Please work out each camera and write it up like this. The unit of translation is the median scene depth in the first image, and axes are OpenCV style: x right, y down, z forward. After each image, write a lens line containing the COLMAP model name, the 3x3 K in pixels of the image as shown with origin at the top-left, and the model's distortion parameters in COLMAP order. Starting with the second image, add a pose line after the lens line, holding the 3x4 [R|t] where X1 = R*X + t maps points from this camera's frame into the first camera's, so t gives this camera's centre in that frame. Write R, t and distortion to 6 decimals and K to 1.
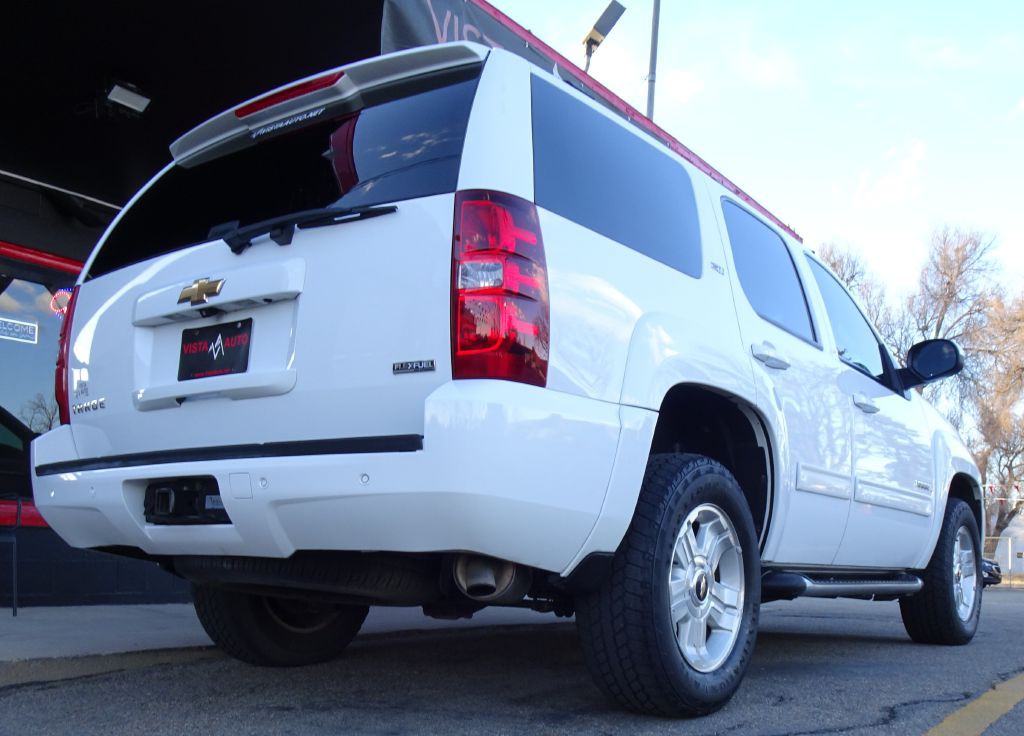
lens RADIAL K [[1044.6, 0, 538.9], [0, 1044.6, 435.2], [0, 0, 1]] dist [0.019392, 0.000000]
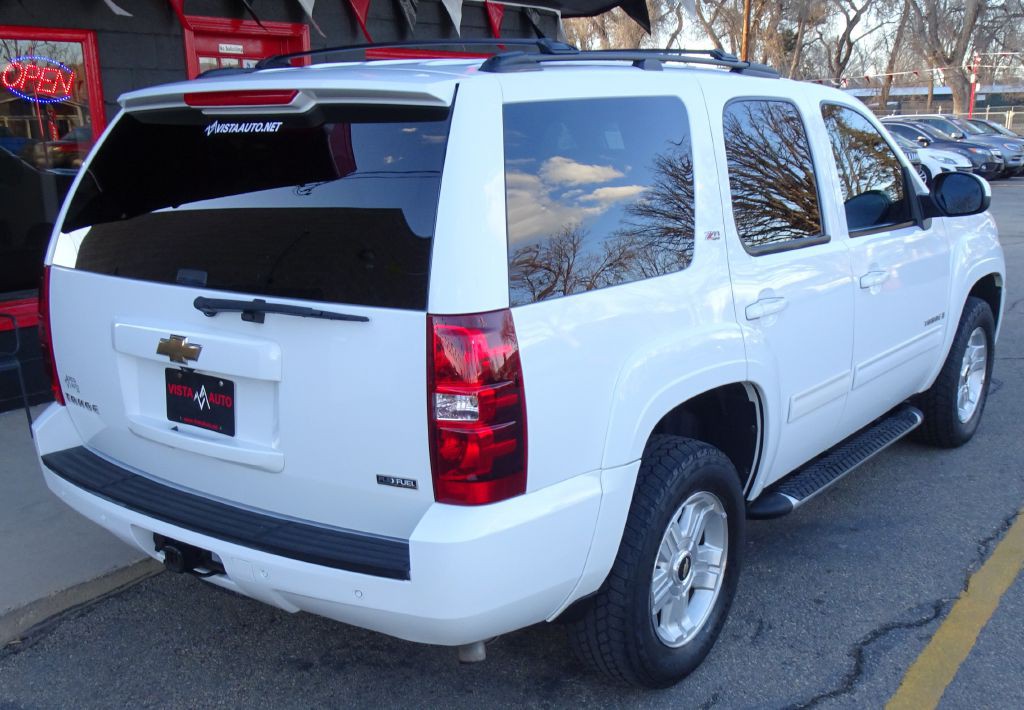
lens RADIAL K [[1116.6, 0, 522.6], [0, 1116.6, 396.2], [0, 0, 1]] dist [0.000805, 0.000000]
pose [[0.999203, -0.020900, -0.034009, 0.034984], [0.031556, 0.935354, 0.352303, -0.427861], [0.024447, -0.353096, 0.935268, 0.003700]]
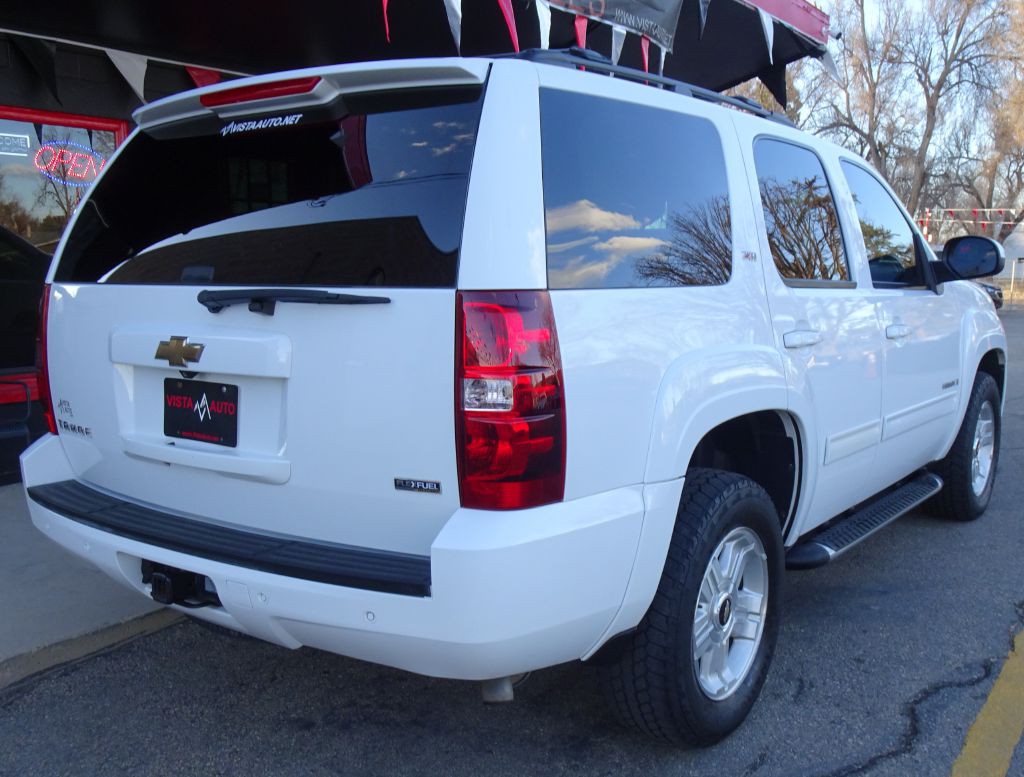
lens RADIAL K [[1019.1, 0, 543.0], [0, 1019.1, 383.9], [0, 0, 1]] dist [0.008738, 0.000000]
pose [[0.999815, -0.016700, -0.009578, -0.000687], [0.018433, 0.973978, 0.225891, -0.283246], [0.005557, -0.226026, 0.974105, 0.128361]]
